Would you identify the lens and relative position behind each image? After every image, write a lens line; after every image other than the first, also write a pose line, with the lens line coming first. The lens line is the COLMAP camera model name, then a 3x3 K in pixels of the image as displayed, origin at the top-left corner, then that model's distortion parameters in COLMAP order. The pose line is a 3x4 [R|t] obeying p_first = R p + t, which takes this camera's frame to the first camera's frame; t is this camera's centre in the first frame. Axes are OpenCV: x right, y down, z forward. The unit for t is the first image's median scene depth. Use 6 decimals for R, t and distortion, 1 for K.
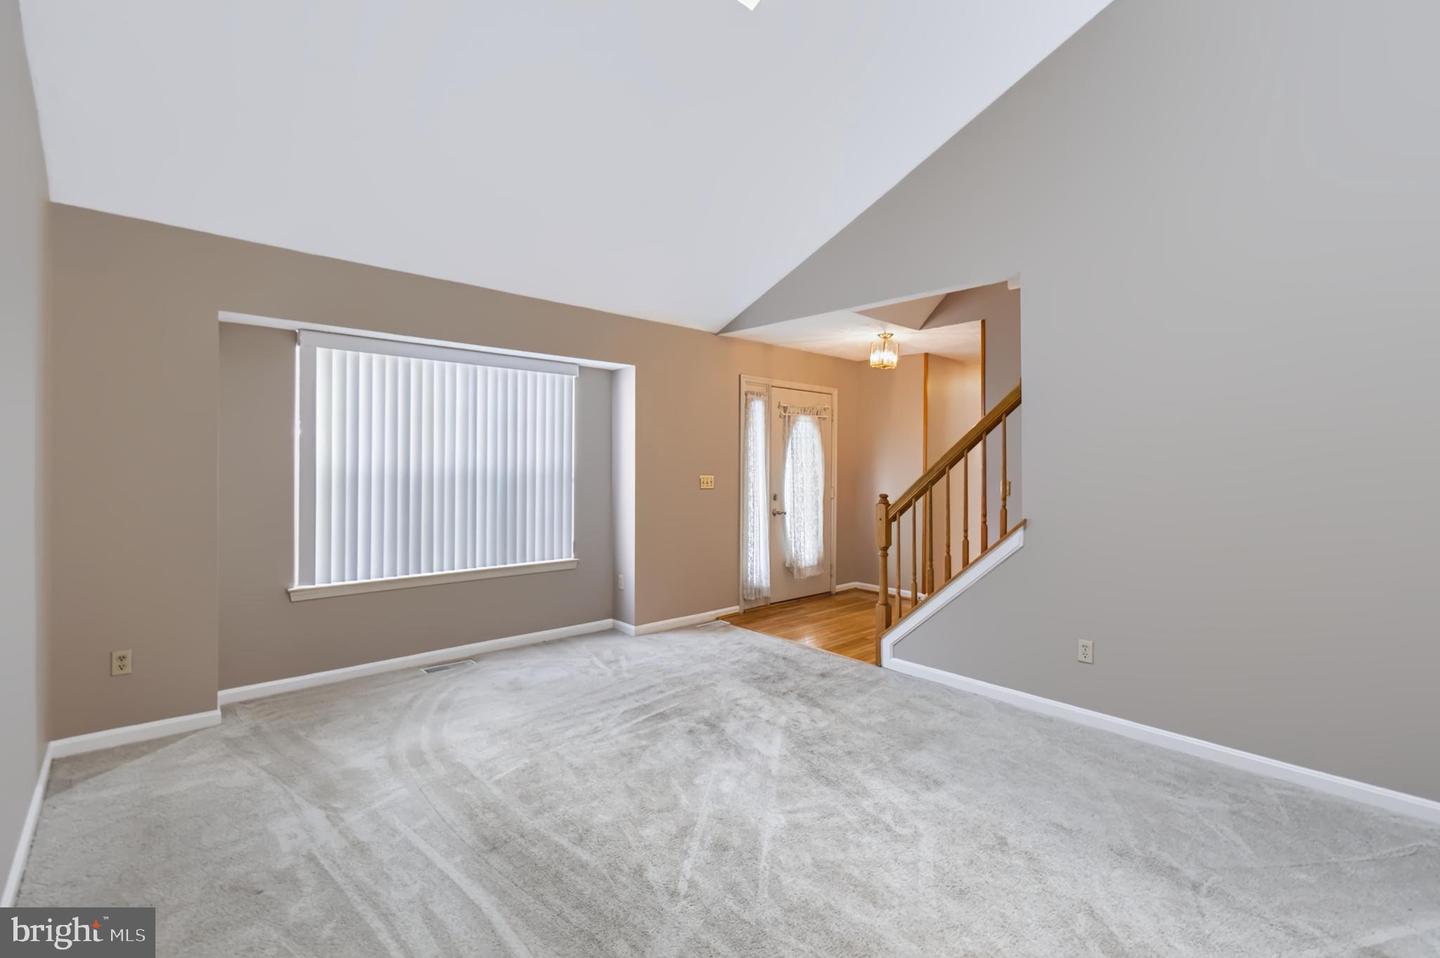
lens RADIAL K [[631.6, 0, 722.9], [0, 631.6, 467.8], [0, 0, 1]] dist [0.003600, -0.000188]
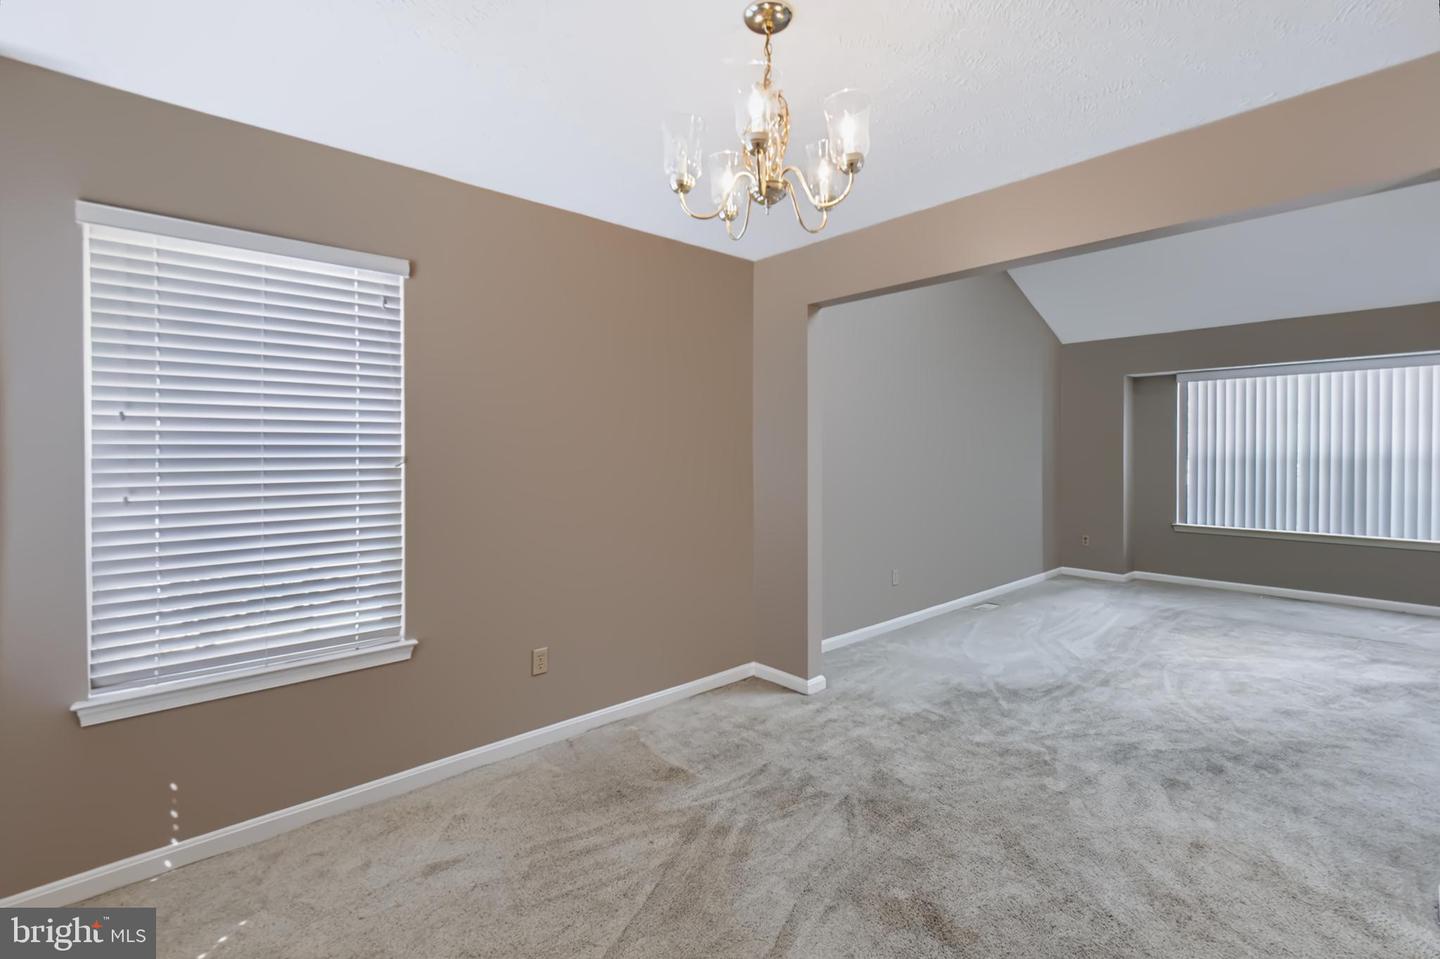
lens RADIAL K [[631.6, 0, 729.7], [0, 631.6, 469.5], [0, 0, 1]] dist [0.003600, -0.000188]
pose [[0.002909, 0.017303, -0.999846, 1.016397], [-0.004466, 0.999841, 0.017290, 0.018231], [0.999986, 0.004415, 0.002985, -0.212146]]
